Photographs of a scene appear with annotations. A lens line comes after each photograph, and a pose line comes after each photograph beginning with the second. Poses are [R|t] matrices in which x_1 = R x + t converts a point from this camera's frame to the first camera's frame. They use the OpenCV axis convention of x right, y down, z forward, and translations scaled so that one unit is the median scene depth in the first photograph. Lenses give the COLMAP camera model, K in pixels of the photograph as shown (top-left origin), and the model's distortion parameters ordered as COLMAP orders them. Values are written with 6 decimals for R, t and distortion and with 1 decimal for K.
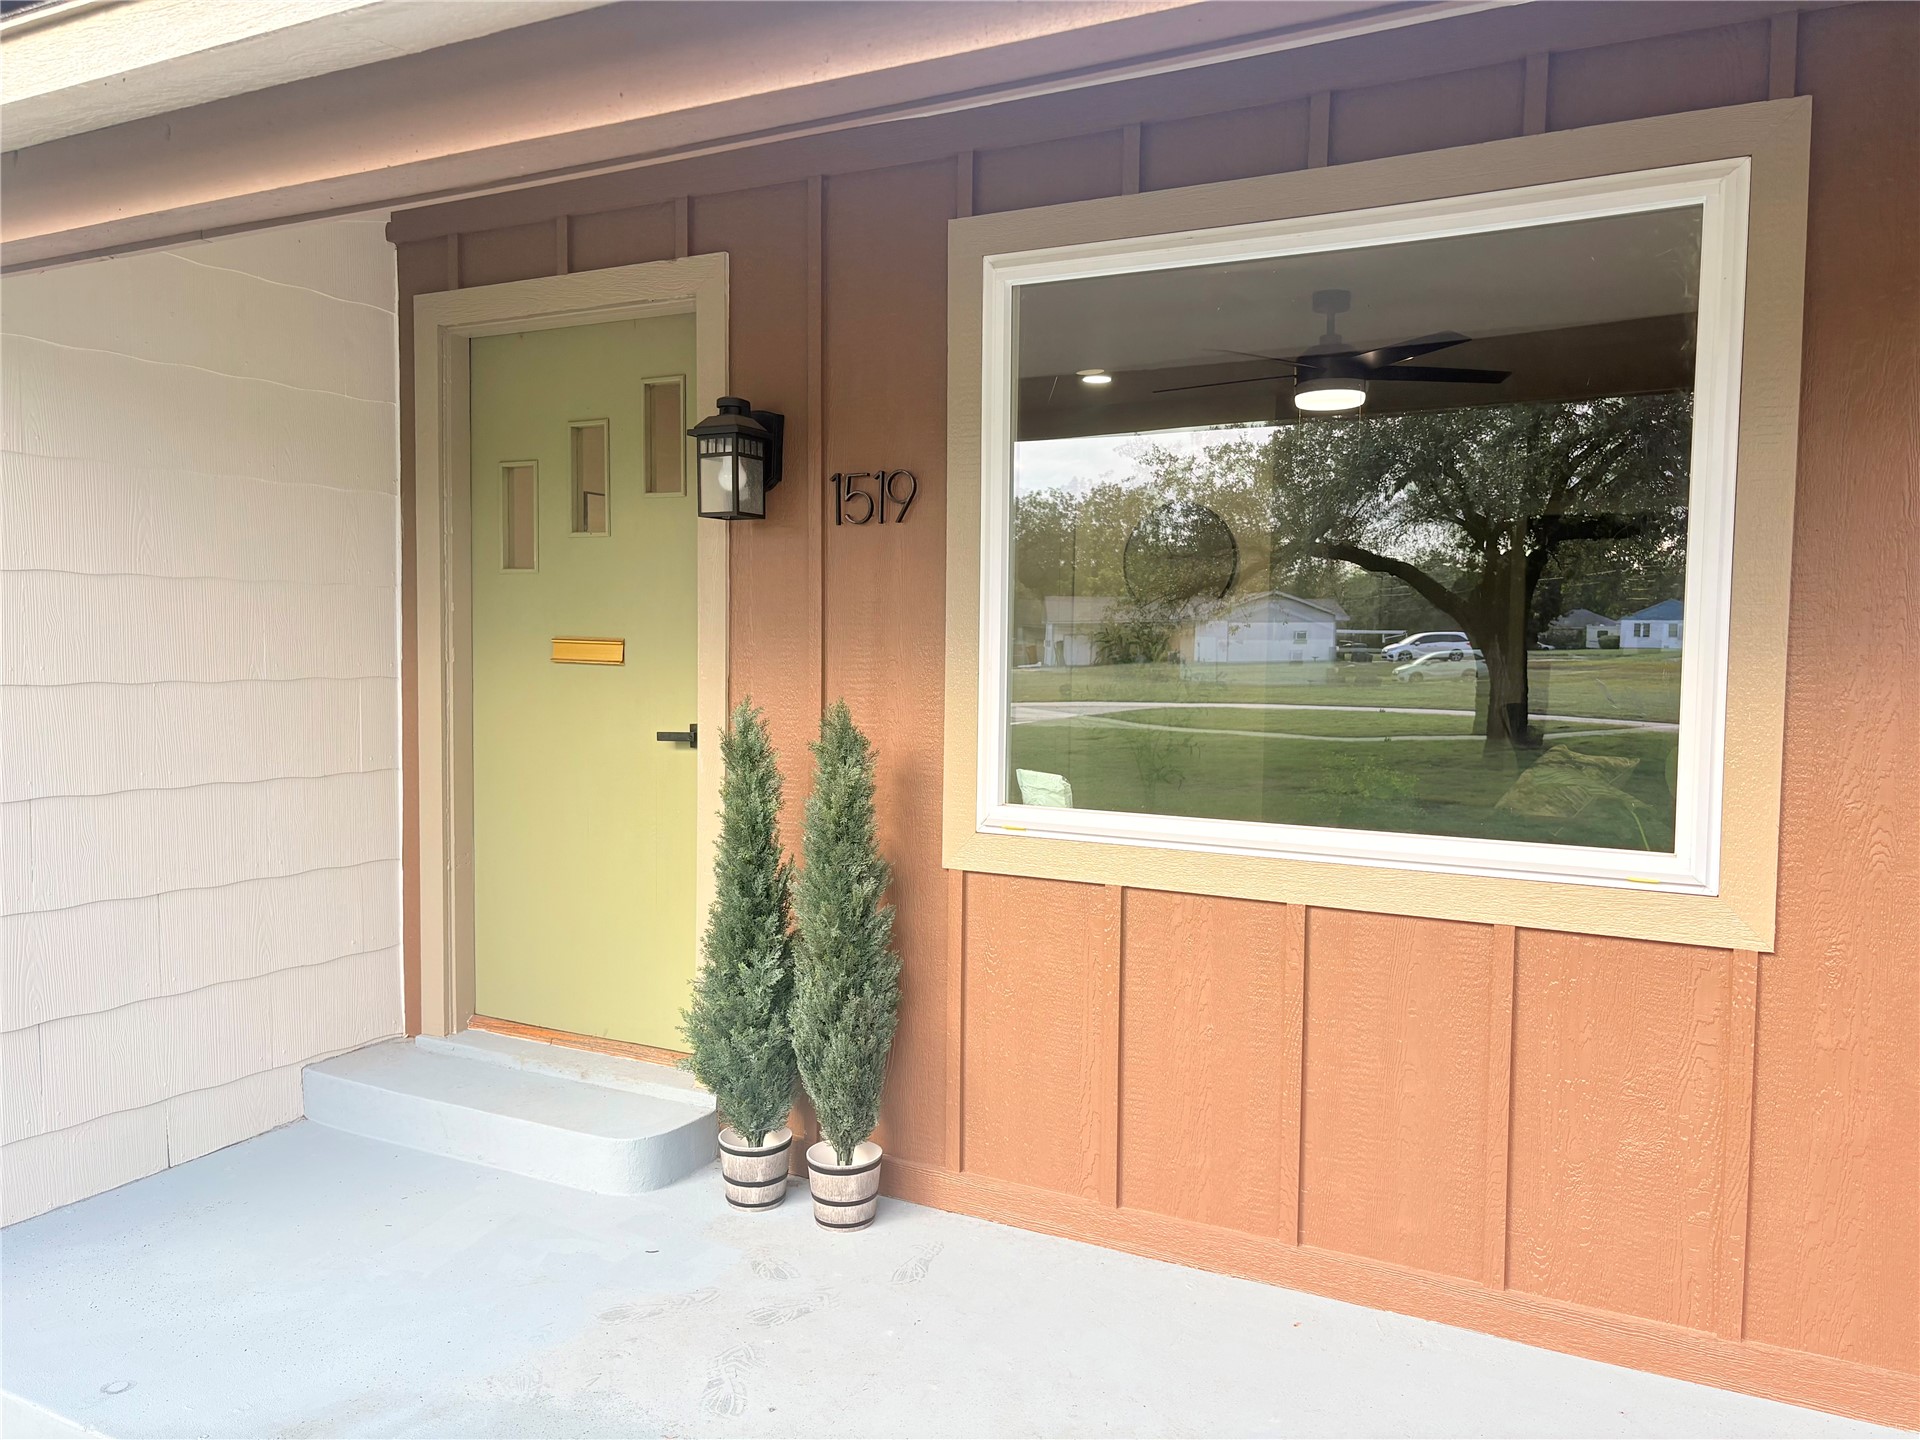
lens RADIAL K [[1437.5, 0, 962.4], [0, 1437.5, 729.5], [0, 0, 1]] dist [0.010290, -0.029953]
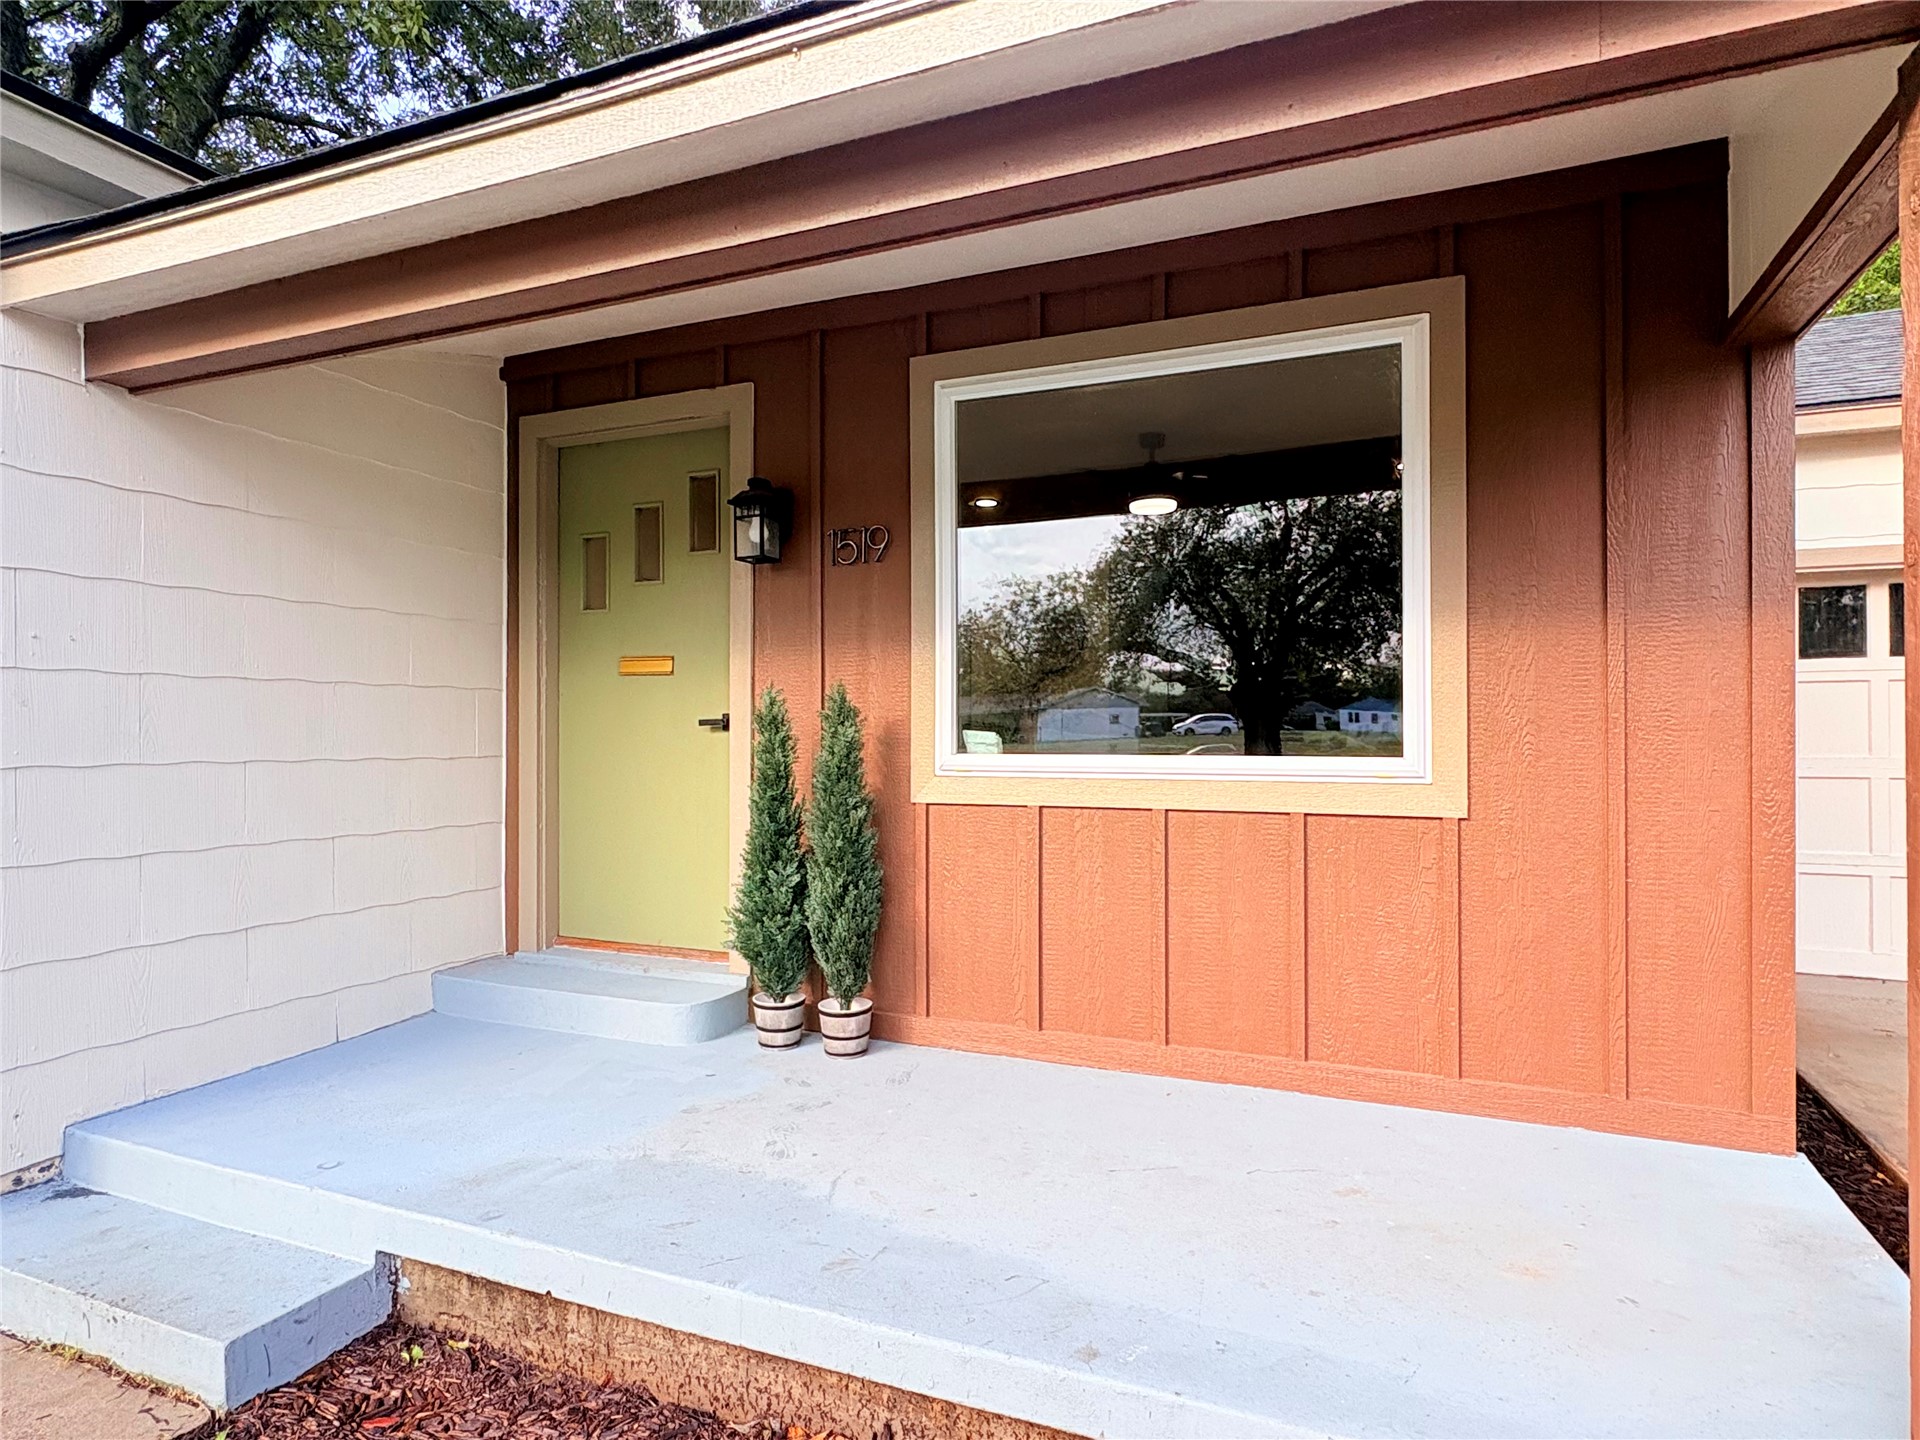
lens RADIAL K [[1068.5, 0, 973.7], [0, 1068.5, 727.8], [0, 0, 1]] dist [-0.029652, 0.004703]
pose [[0.995135, -0.013719, 0.097566, -0.055729], [0.019864, 0.997860, -0.062293, 0.092266], [-0.096502, 0.063928, 0.993278, -0.065437]]
